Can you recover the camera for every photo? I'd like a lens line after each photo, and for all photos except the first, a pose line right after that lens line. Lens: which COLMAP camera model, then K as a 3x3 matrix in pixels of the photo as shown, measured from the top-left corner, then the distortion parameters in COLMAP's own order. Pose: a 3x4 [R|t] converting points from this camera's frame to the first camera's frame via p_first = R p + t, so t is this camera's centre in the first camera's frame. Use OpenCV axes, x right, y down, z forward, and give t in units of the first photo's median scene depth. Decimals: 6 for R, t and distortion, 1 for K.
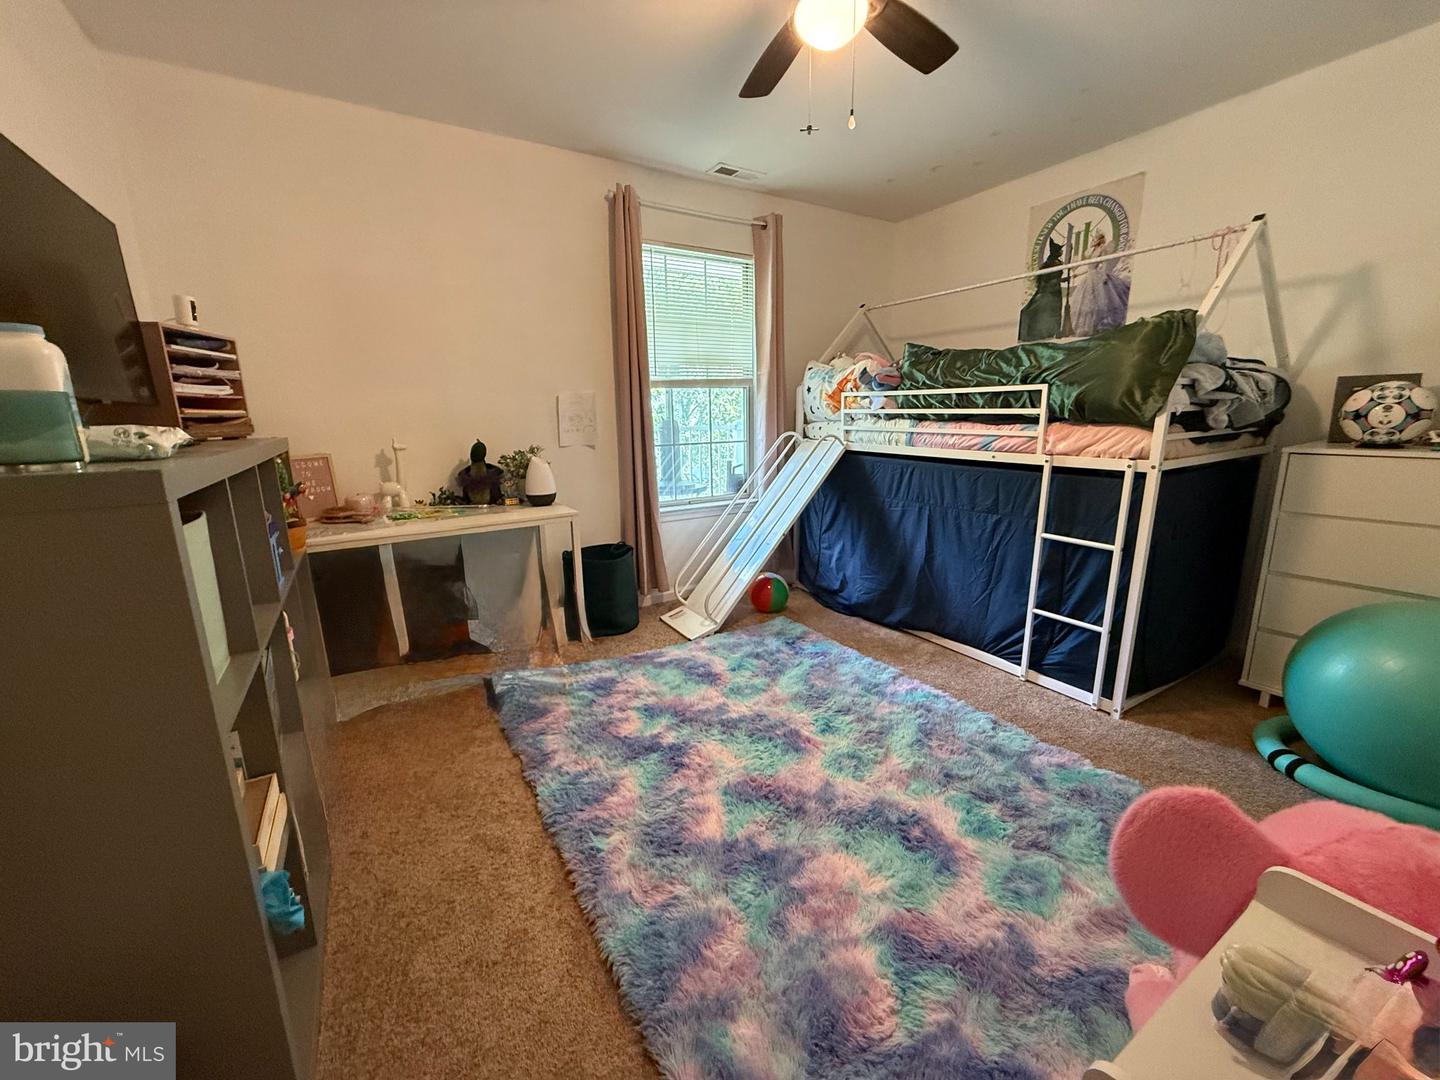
lens RADIAL K [[575.4, 0, 718.2], [0, 575.4, 540.4], [0, 0, 1]] dist [-0.001017, 0.000455]
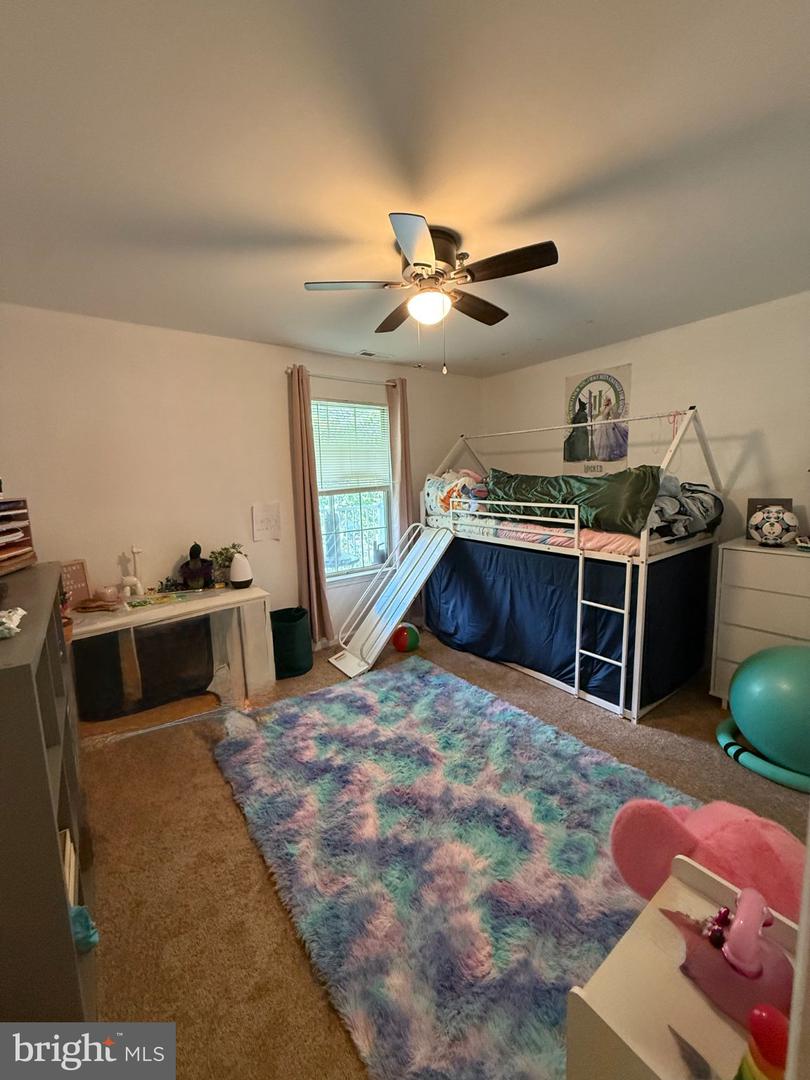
lens RADIAL K [[431.6, 0, 407.7], [0, 431.6, 534.7], [0, 0, 1]] dist [-0.001017, 0.000455]
pose [[0.995261, -0.025526, 0.093825, 0.000820], [0.032978, 0.996348, -0.078754, -0.125275], [-0.091472, 0.081475, 0.992469, -0.125094]]
